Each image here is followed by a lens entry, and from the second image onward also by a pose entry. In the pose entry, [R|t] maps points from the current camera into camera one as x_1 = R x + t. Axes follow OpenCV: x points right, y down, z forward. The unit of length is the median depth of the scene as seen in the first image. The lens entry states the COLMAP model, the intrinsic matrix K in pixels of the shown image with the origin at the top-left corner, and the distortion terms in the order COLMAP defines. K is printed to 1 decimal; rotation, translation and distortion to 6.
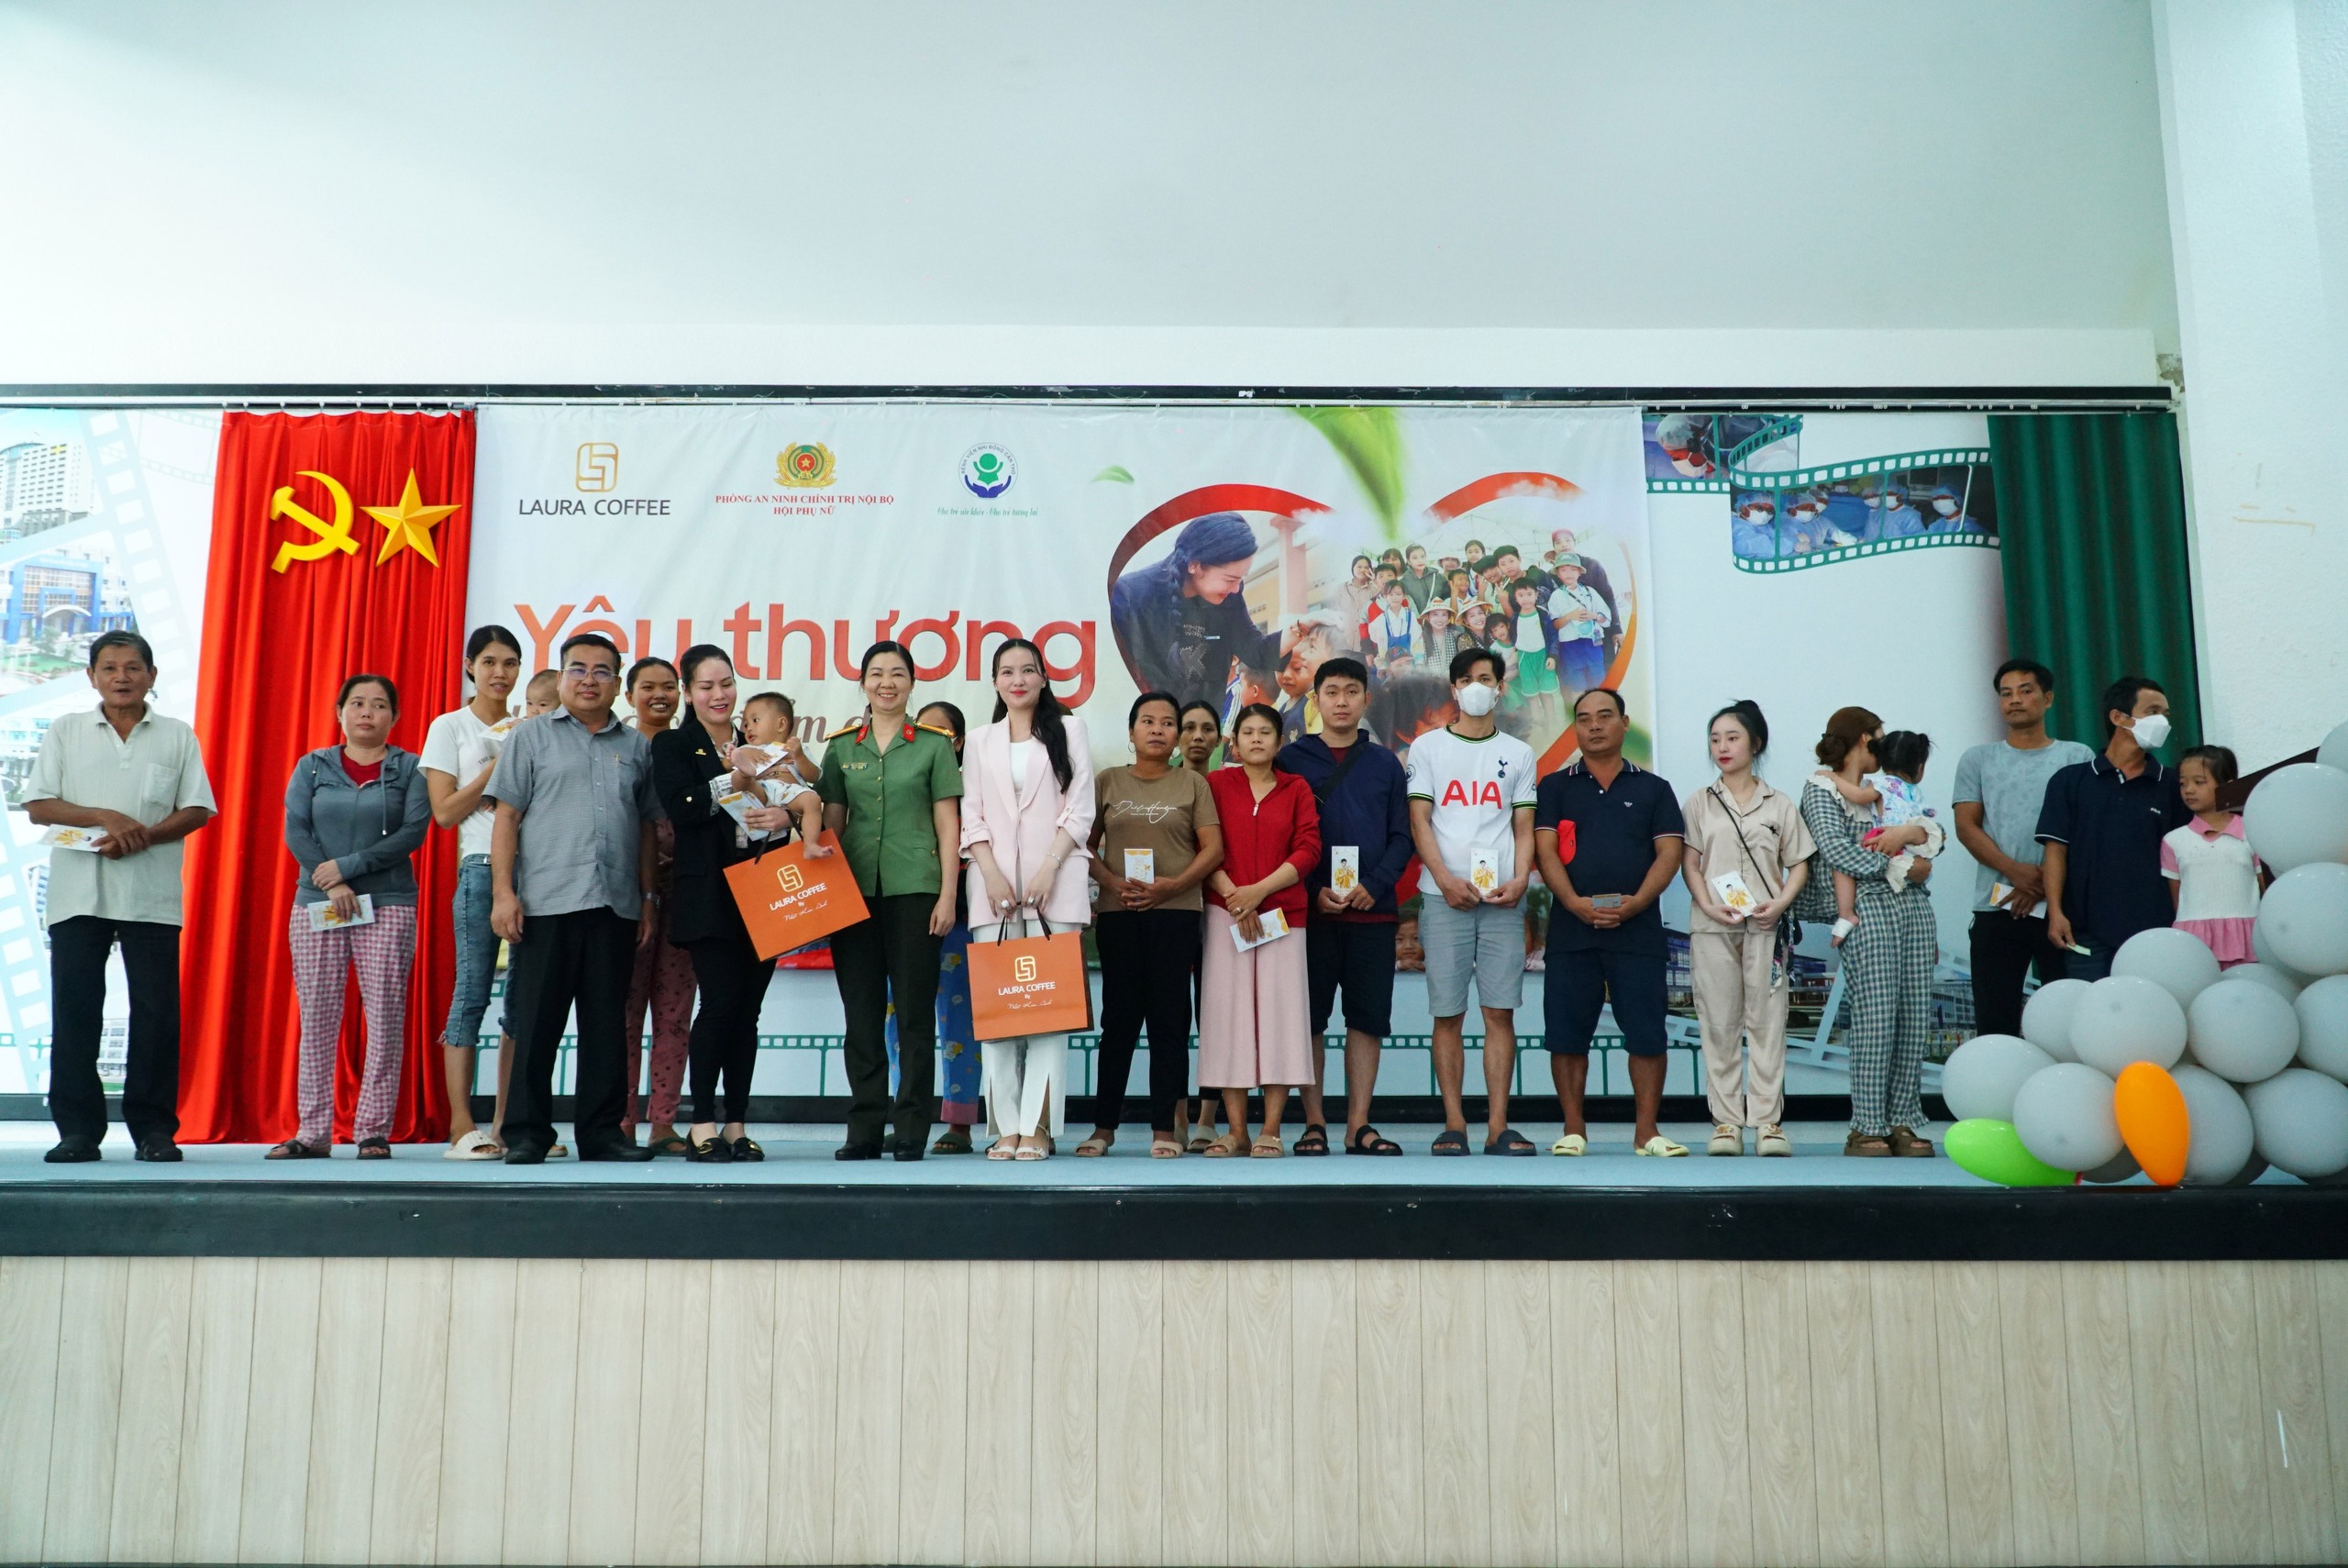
lens RADIAL K [[1860.3, 0, 1170.7], [0, 1860.3, 796.8], [0, 0, 1]] dist [0.015478, -0.039702]
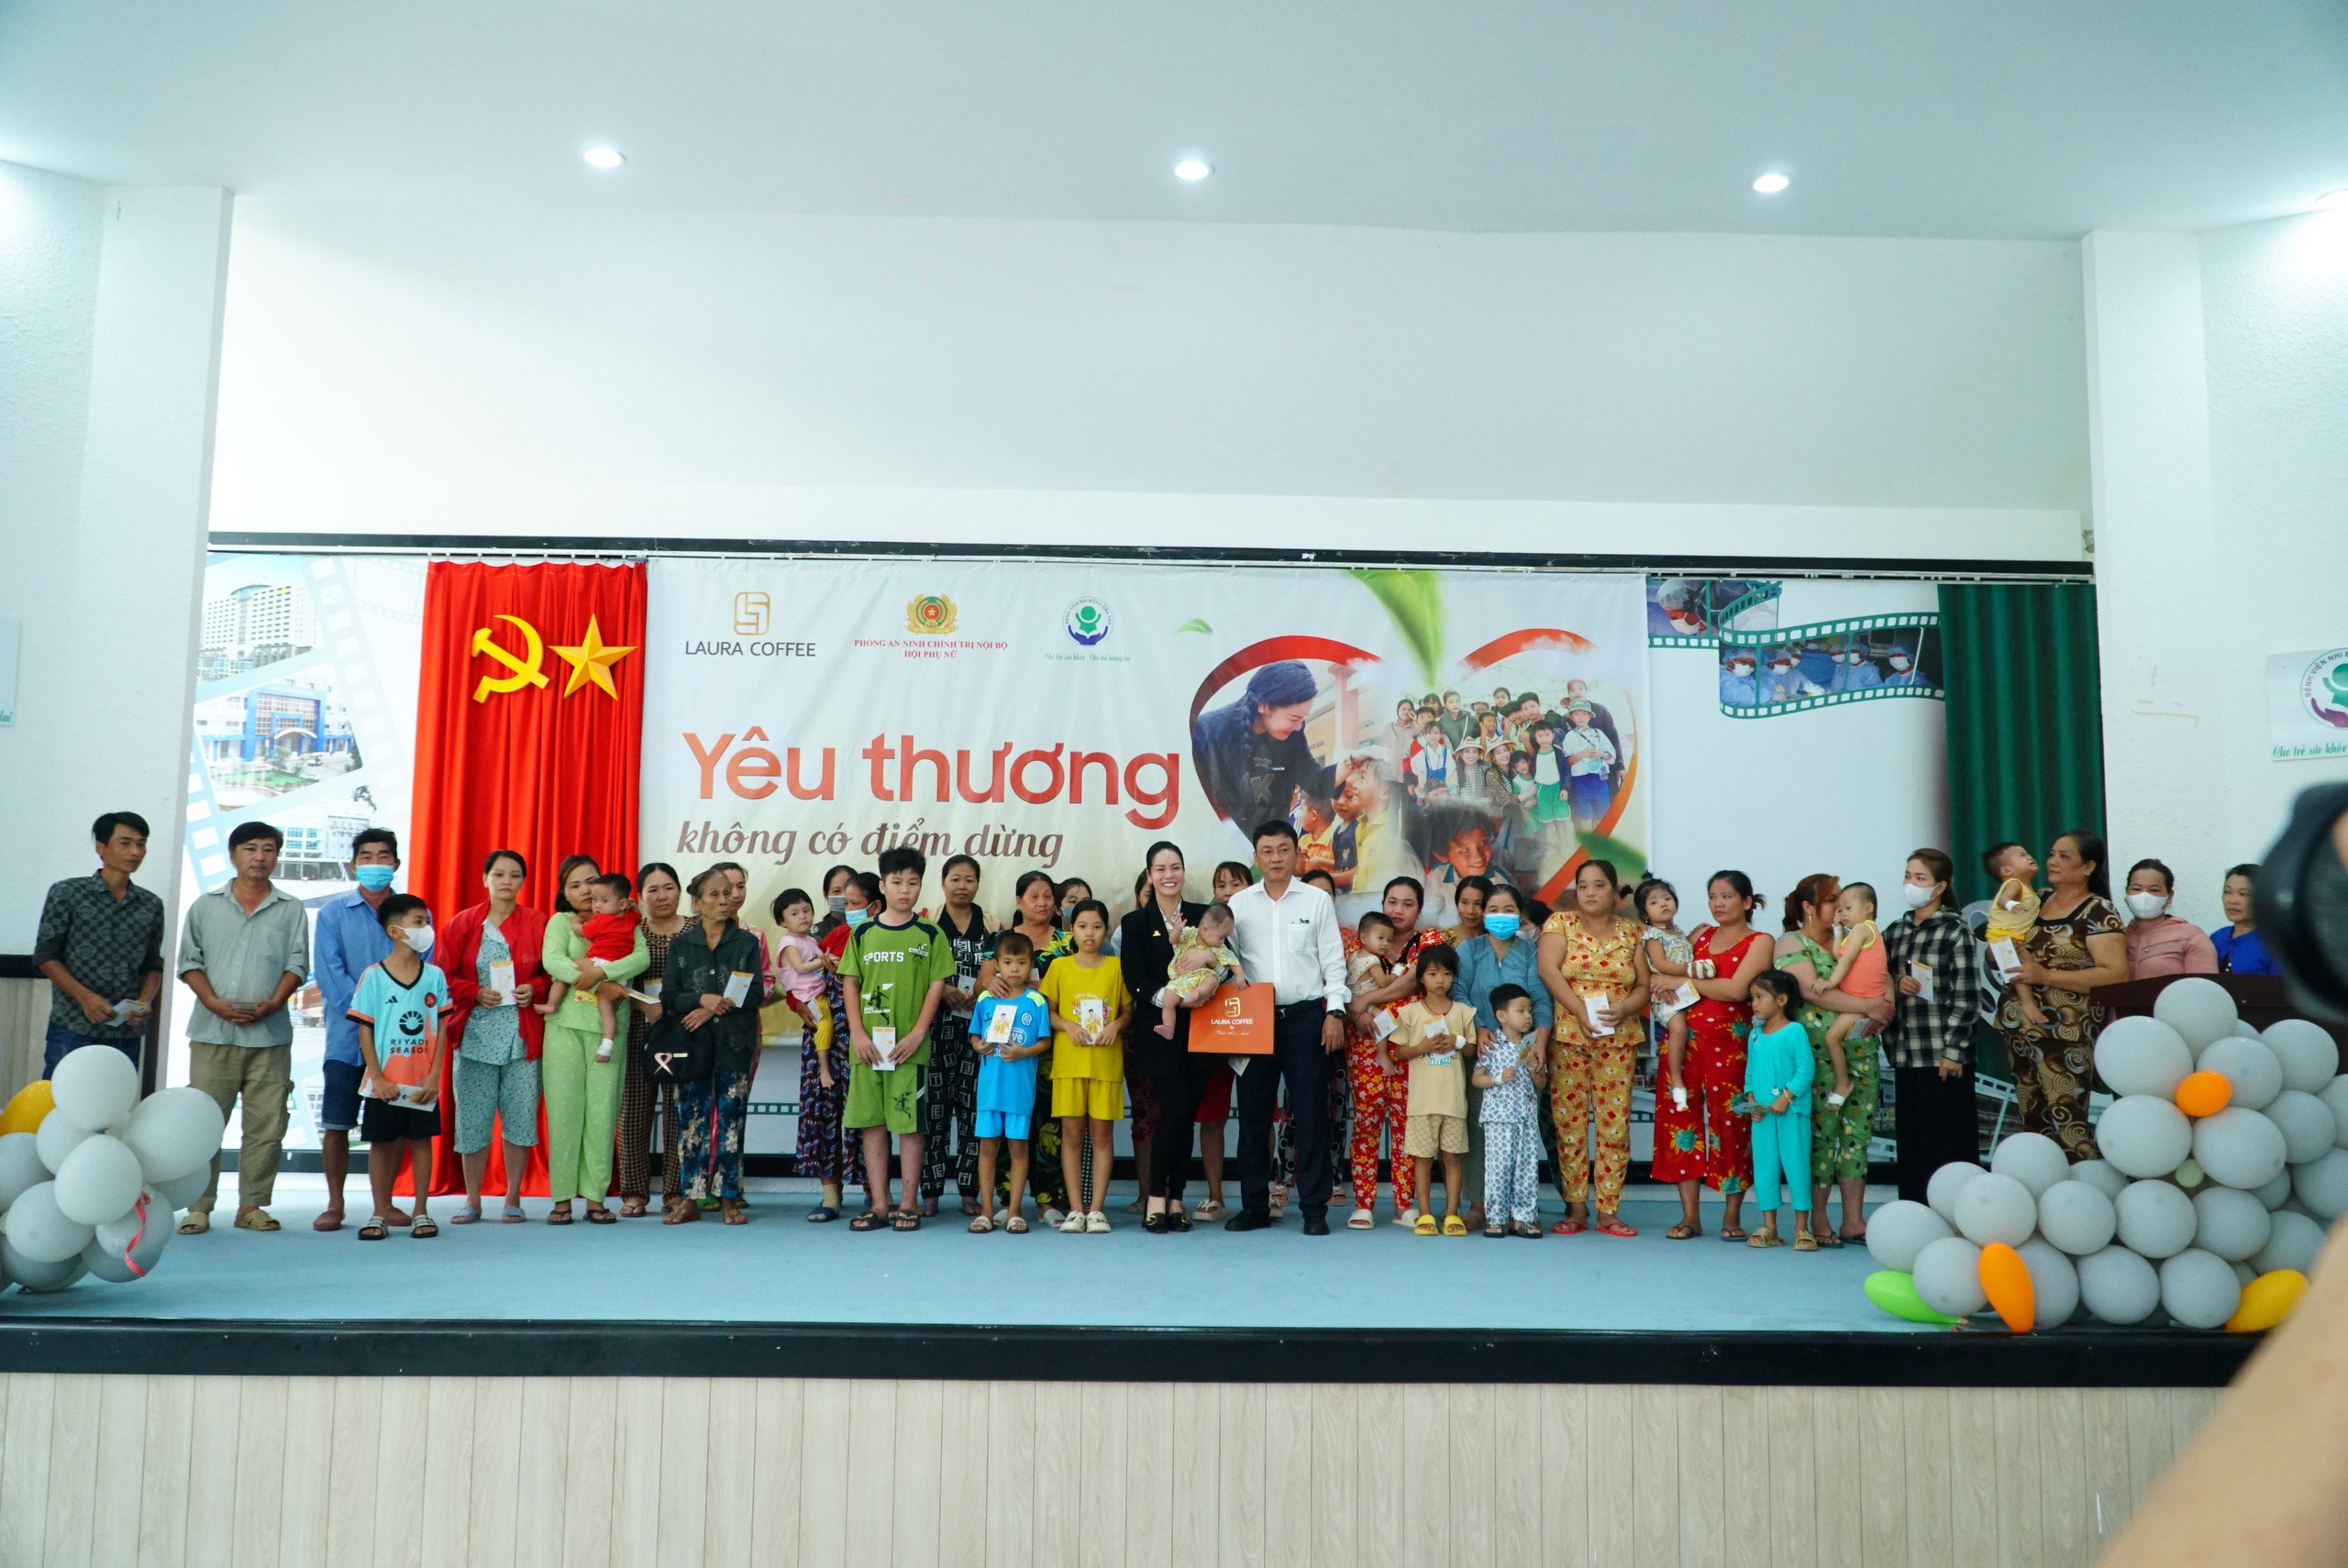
lens RADIAL K [[1860.3, 0, 1173.7], [0, 1860.3, 804.0], [0, 0, 1]] dist [0.015478, -0.039702]
pose [[0.999785, 0.011064, 0.017547, -0.138001], [-0.011855, 0.998888, 0.045636, -0.249169], [-0.017023, -0.045835, 0.998804, -0.378970]]
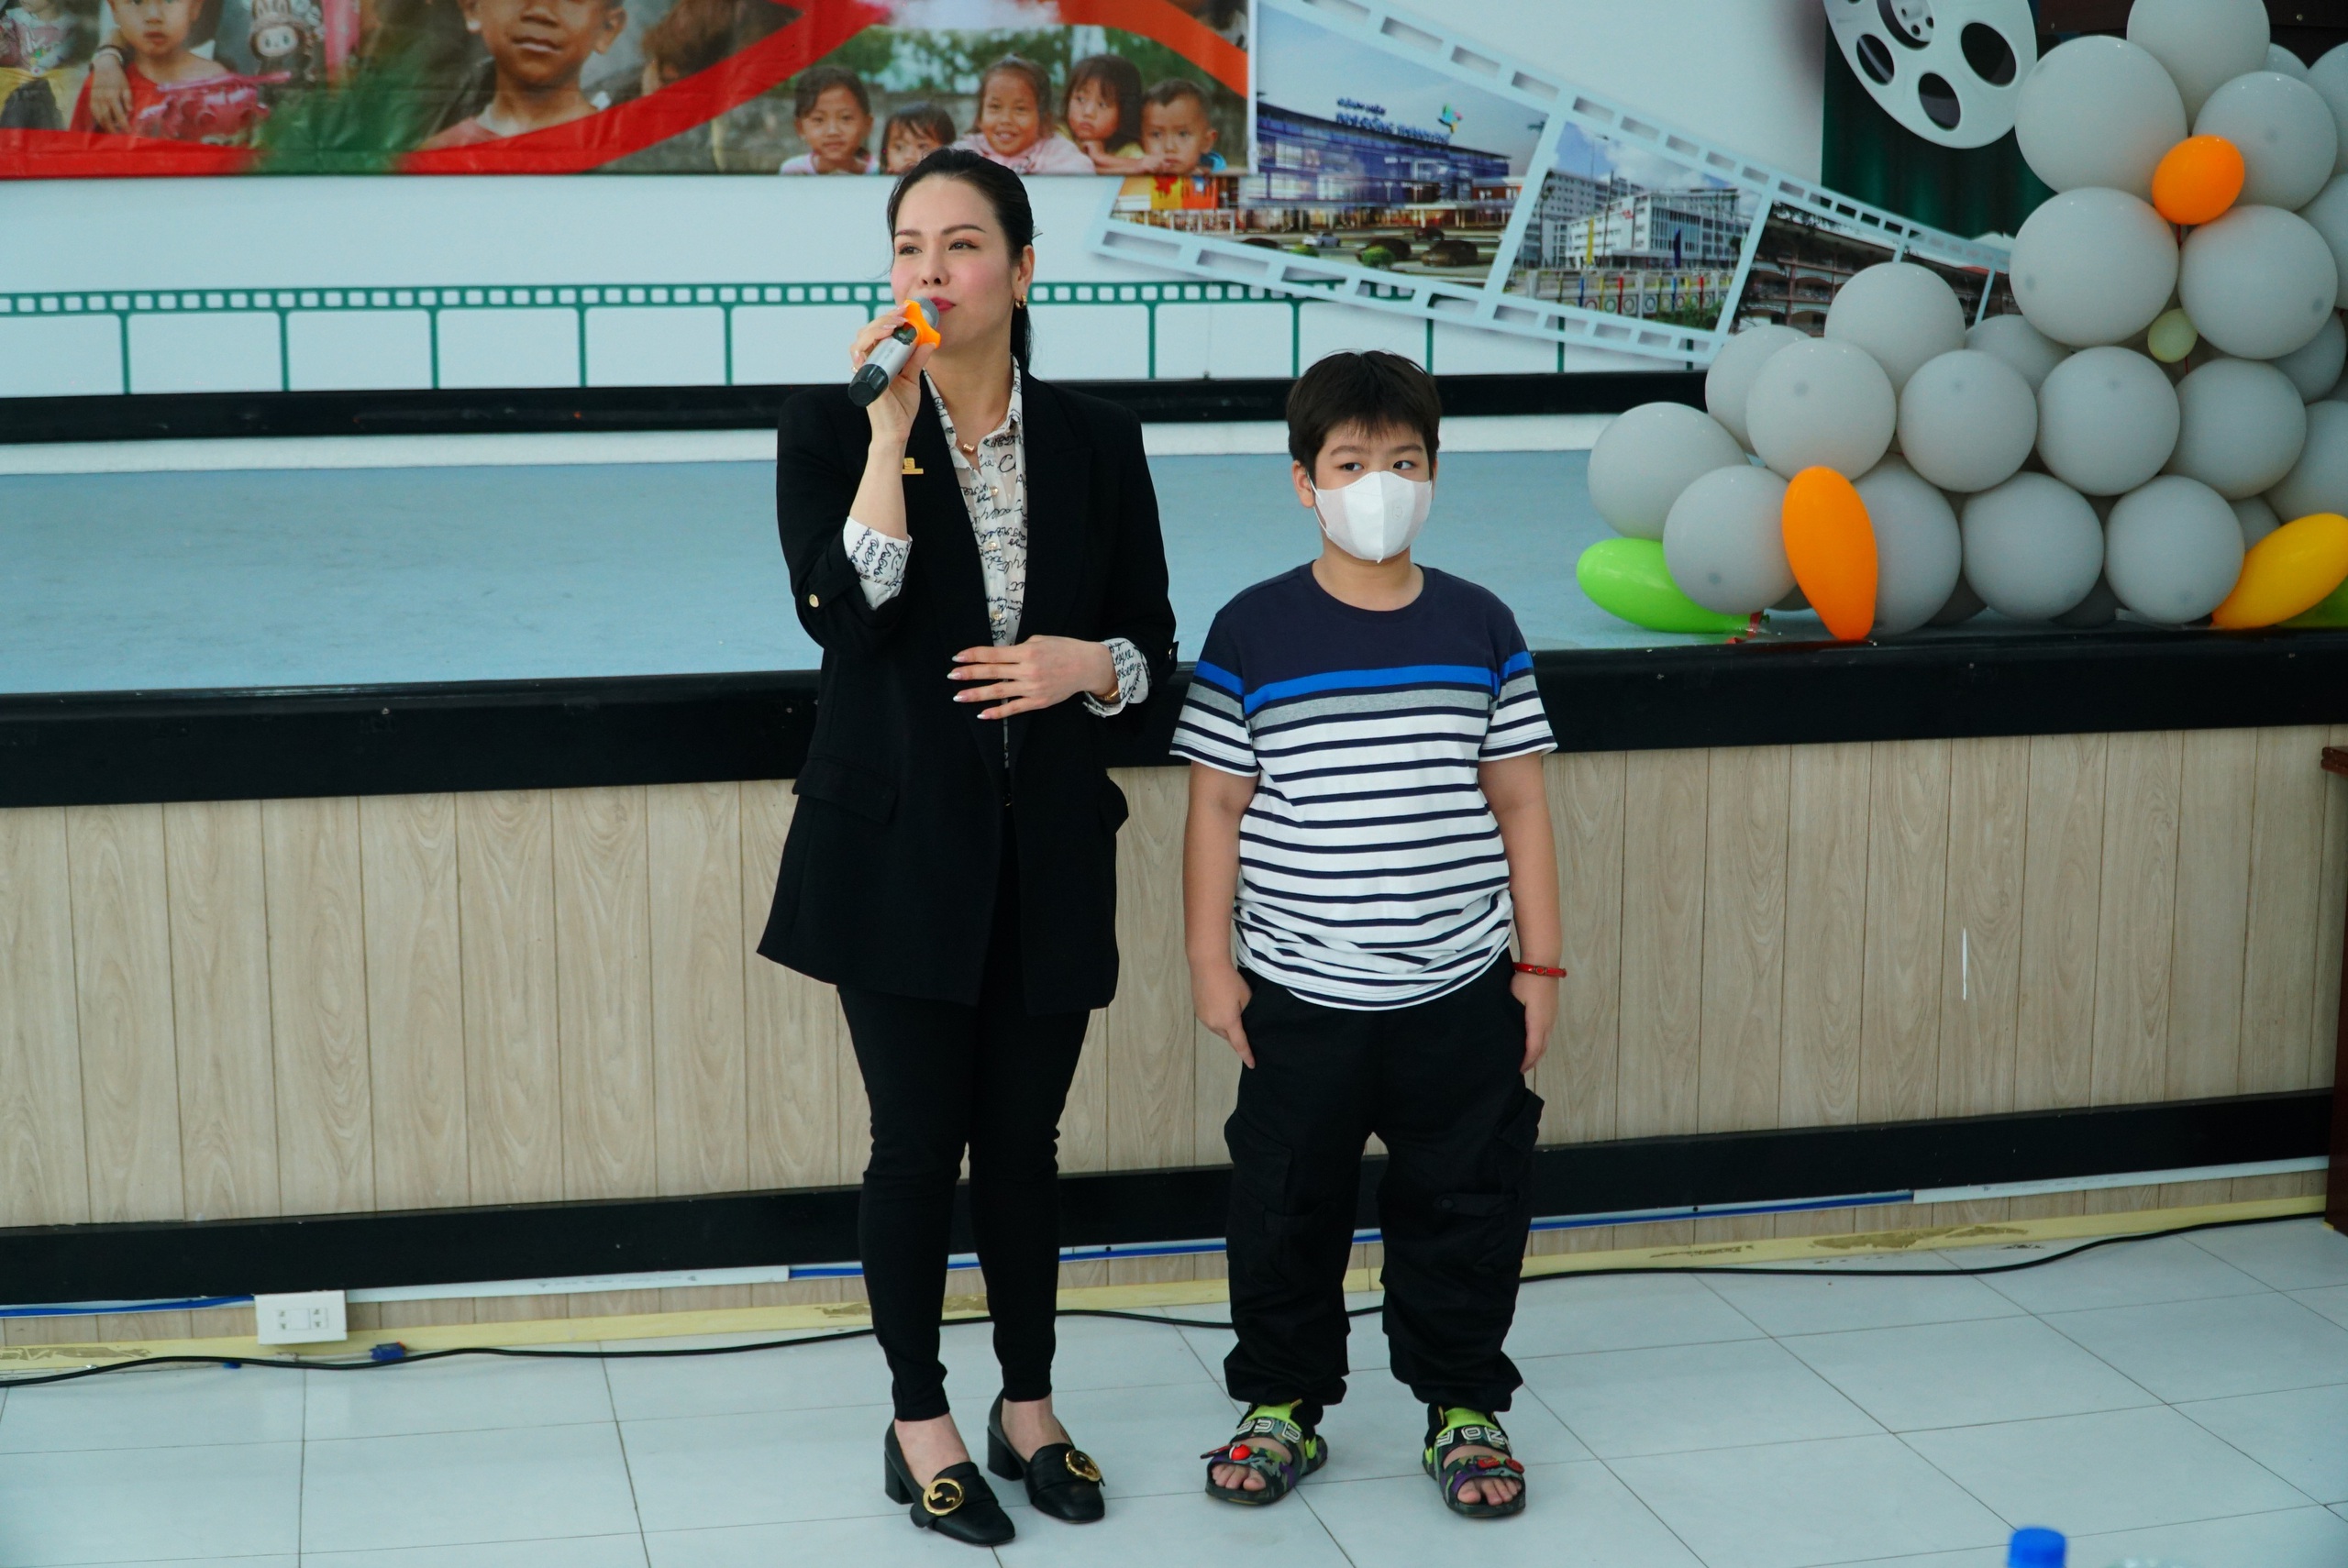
lens RADIAL K [[3527.9, 0, 1171.2], [0, 3527.9, 800.6], [0, 0, 1]] dist [-0.121630, 0.000000]
pose [[0.976800, -0.037800, 0.210789, -0.019193], [-0.033124, 0.945784, 0.323102, -0.168831], [-0.211574, -0.322589, 0.922590, -0.232344]]
